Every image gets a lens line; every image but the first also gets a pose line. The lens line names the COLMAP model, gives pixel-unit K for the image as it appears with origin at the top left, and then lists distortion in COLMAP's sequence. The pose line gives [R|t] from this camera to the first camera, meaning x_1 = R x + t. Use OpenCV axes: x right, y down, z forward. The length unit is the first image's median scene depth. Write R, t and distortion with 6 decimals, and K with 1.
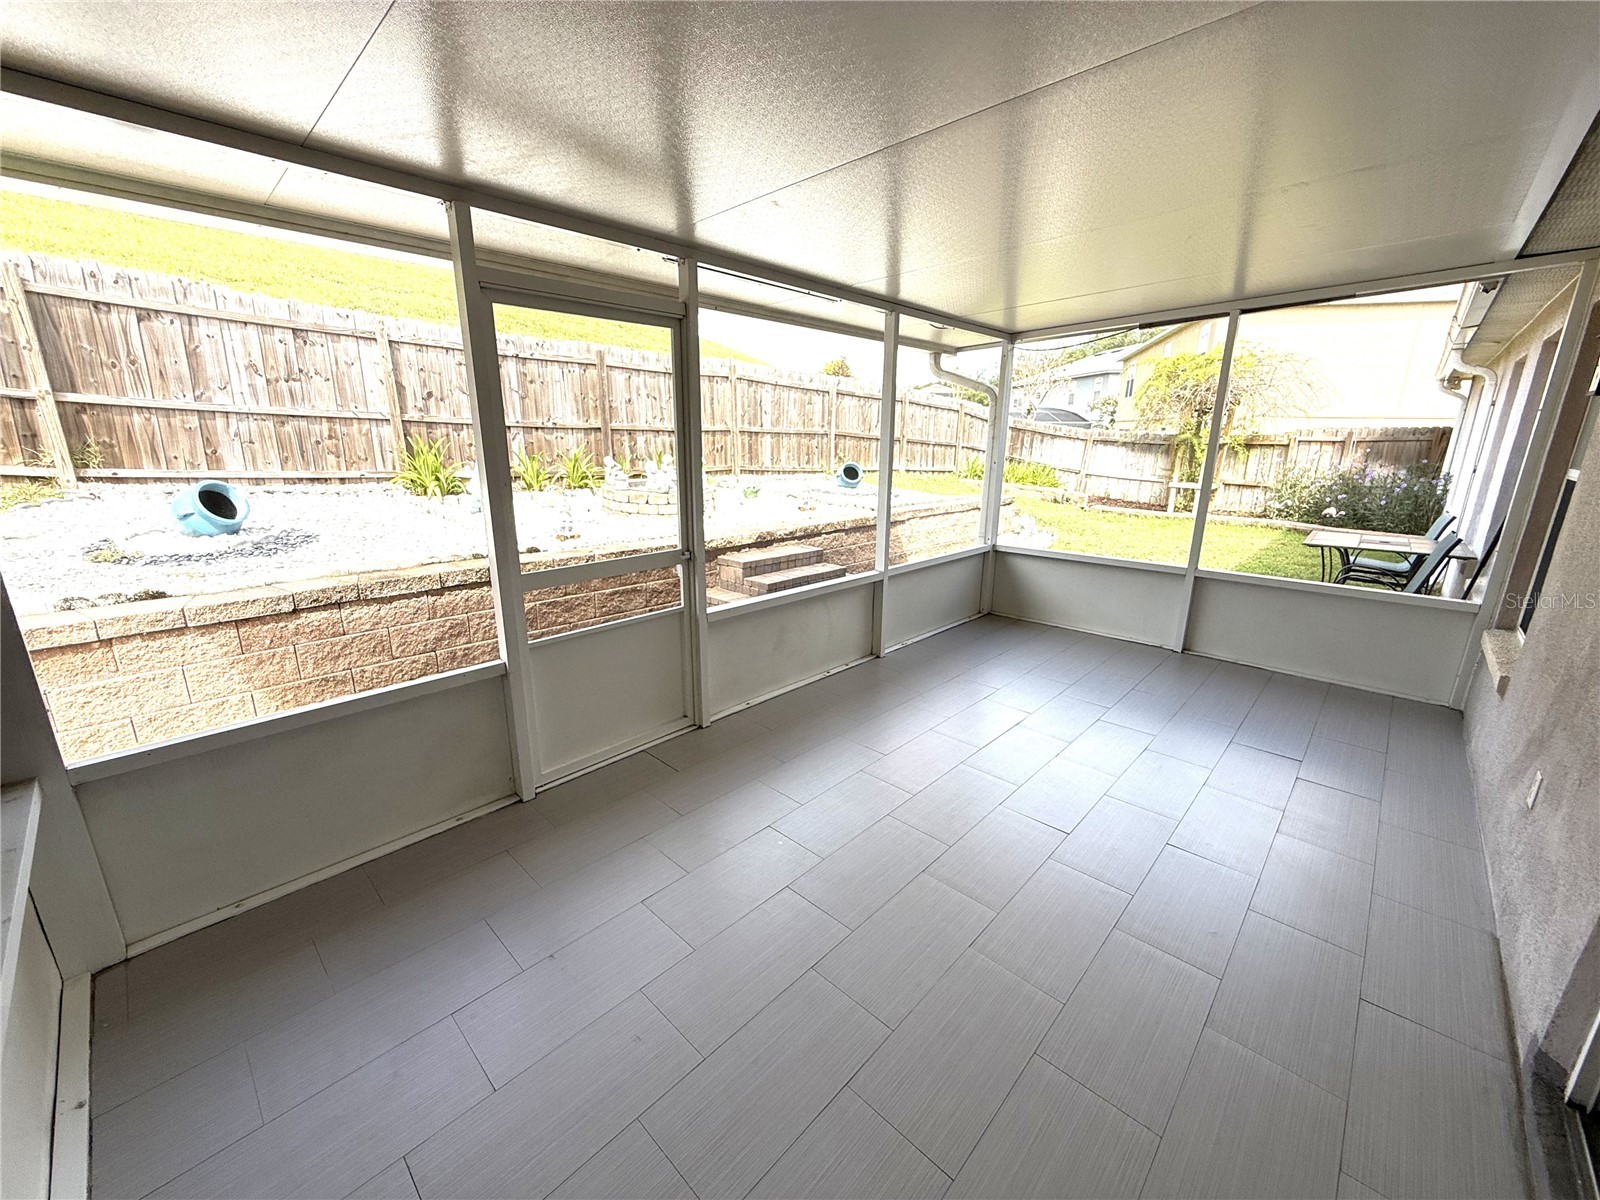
lens RADIAL K [[637.5, 0, 797.6], [0, 637.5, 600.2], [0, 0, 1]] dist [-0.000639, -0.000282]
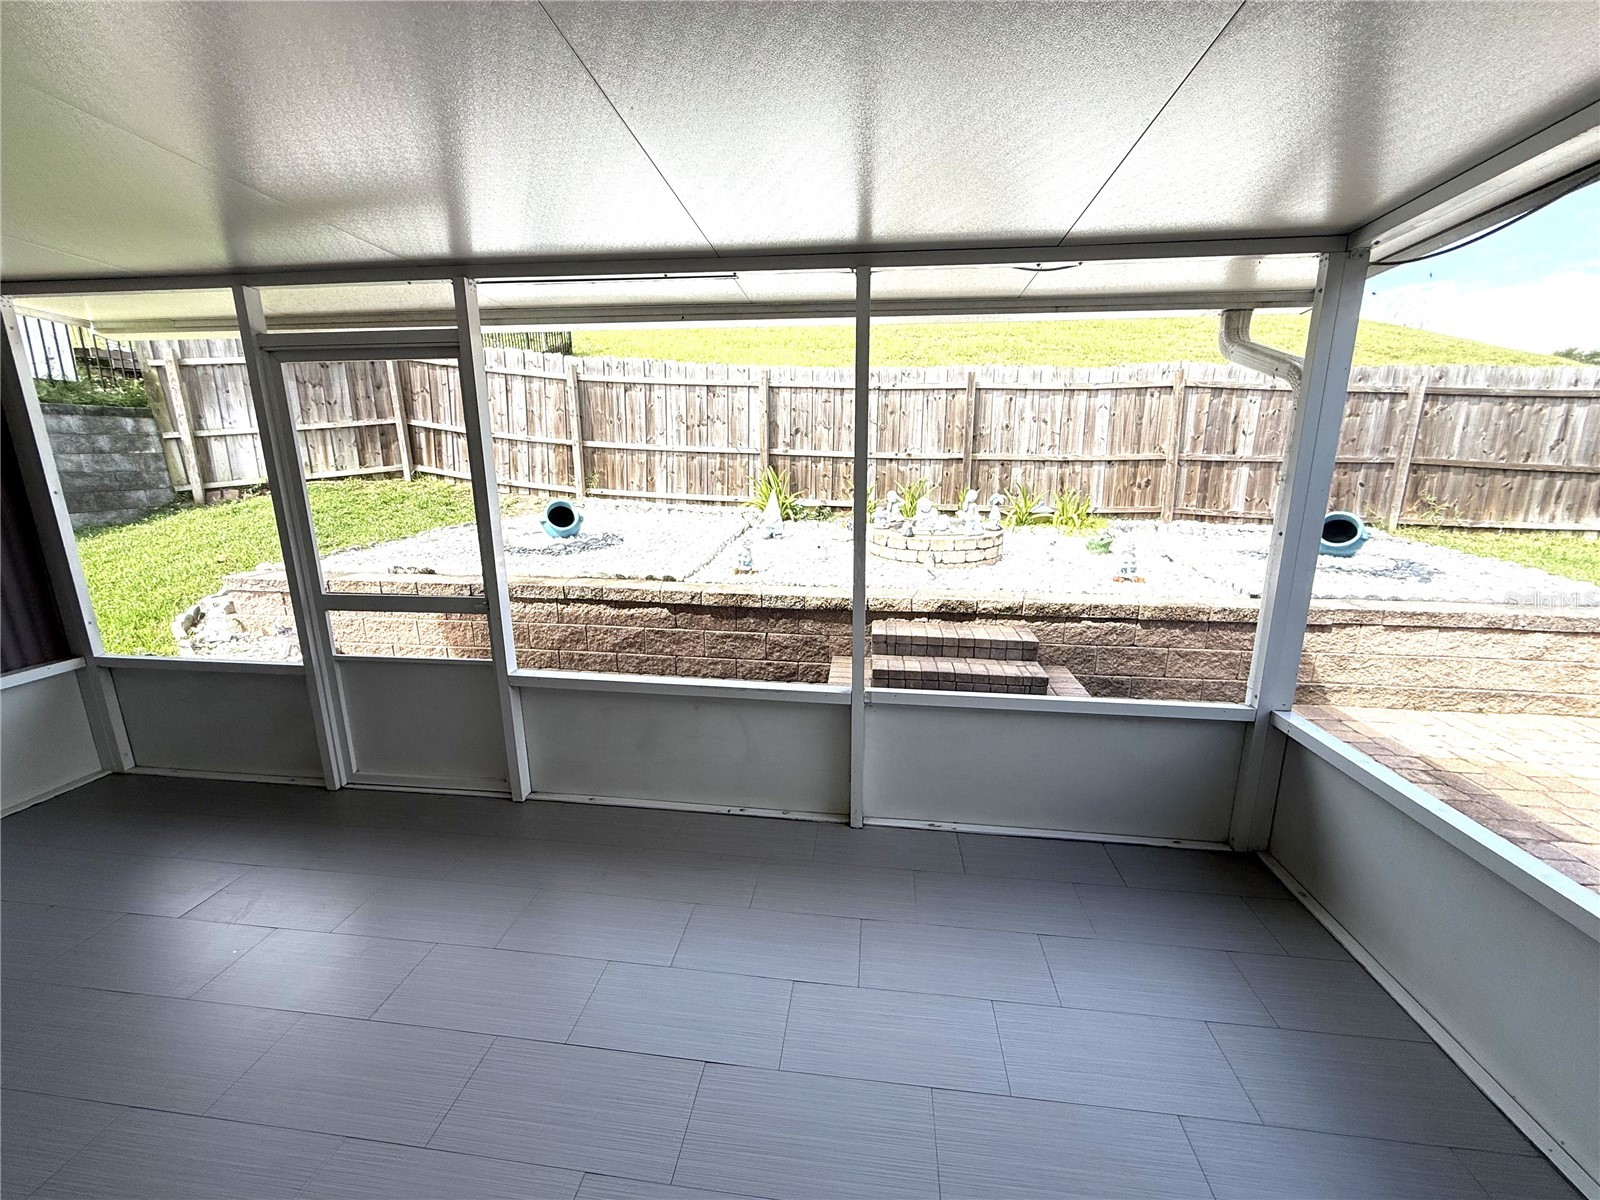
lens RADIAL K [[637.5, 0, 797.6], [0, 637.5, 600.2], [0, 0, 1]] dist [-0.000639, -0.000282]
pose [[0.591341, 0.166742, -0.788995, 0.308434], [-0.199022, 0.978302, 0.057585, -0.084254], [0.781477, 0.122975, 0.611696, 0.307353]]
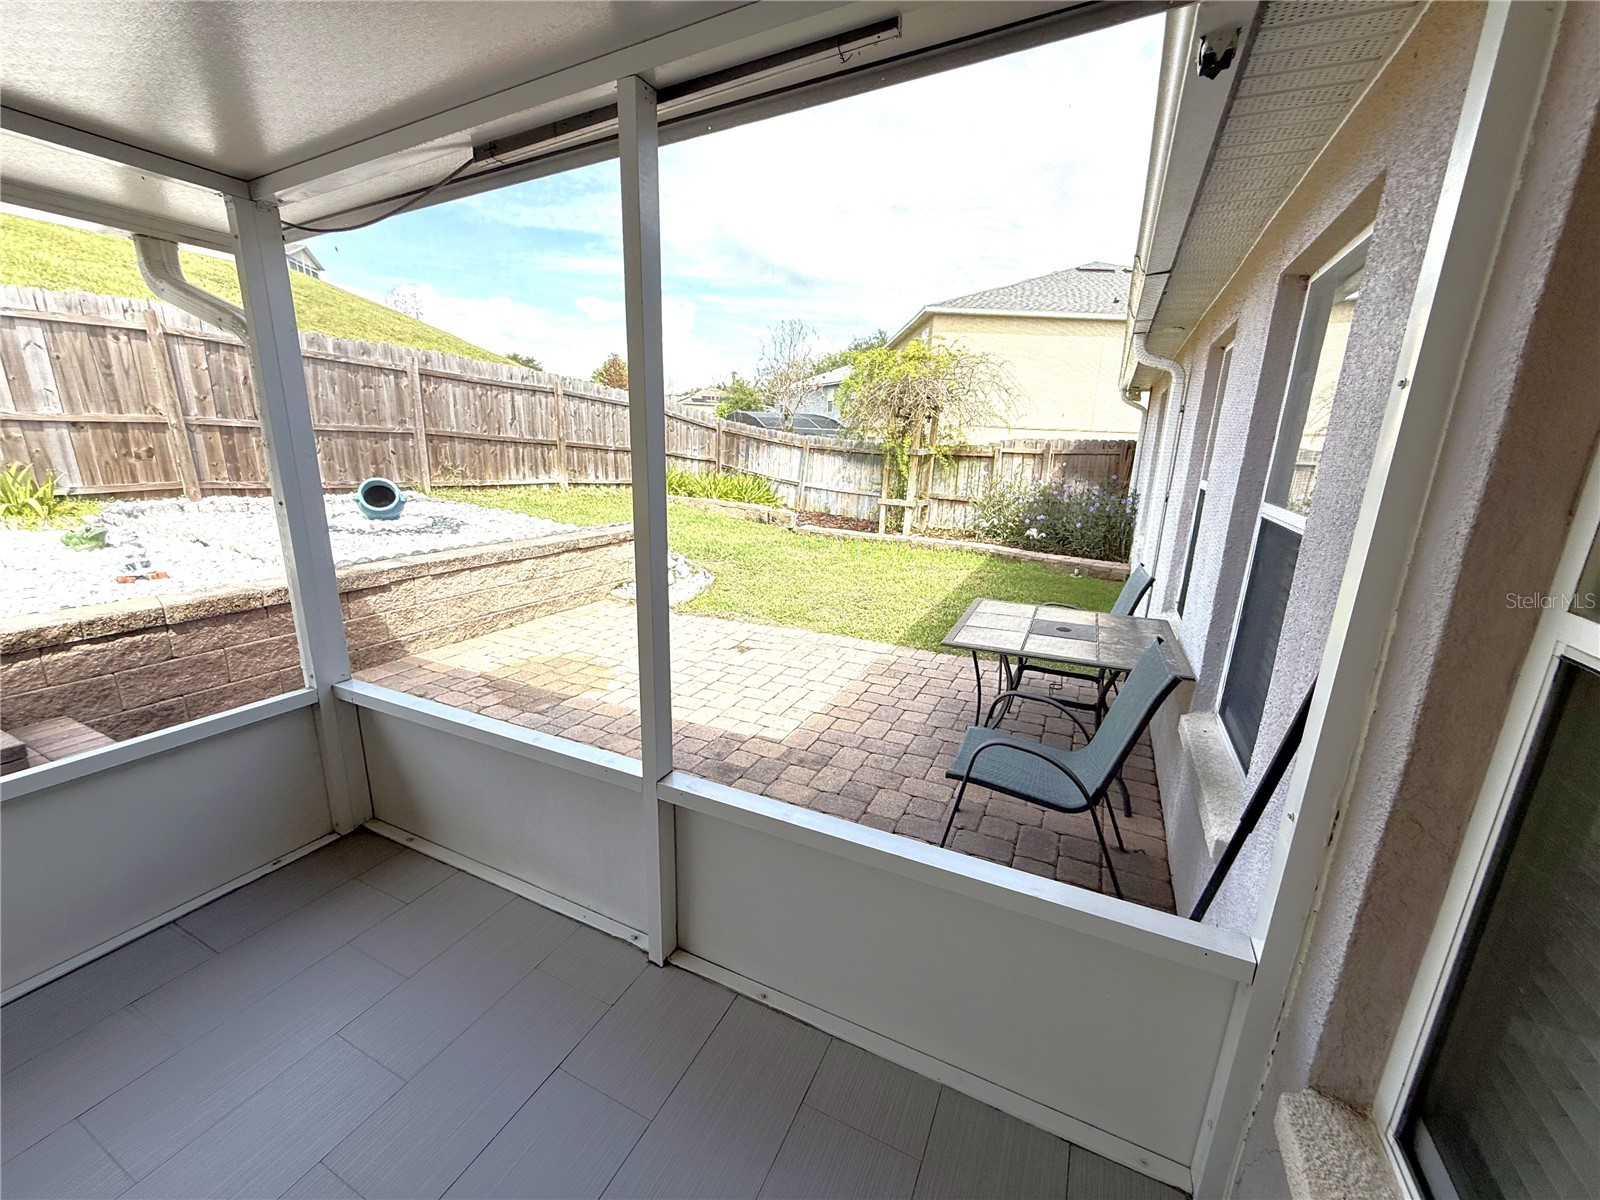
lens RADIAL K [[637.5, 0, 797.6], [0, 637.5, 600.2], [0, 0, 1]] dist [-0.000639, -0.000282]
pose [[0.952050, -0.056019, 0.300771, 0.330127], [0.057870, 0.998320, 0.002756, -0.087839], [-0.300421, 0.014782, 0.953692, 0.329594]]
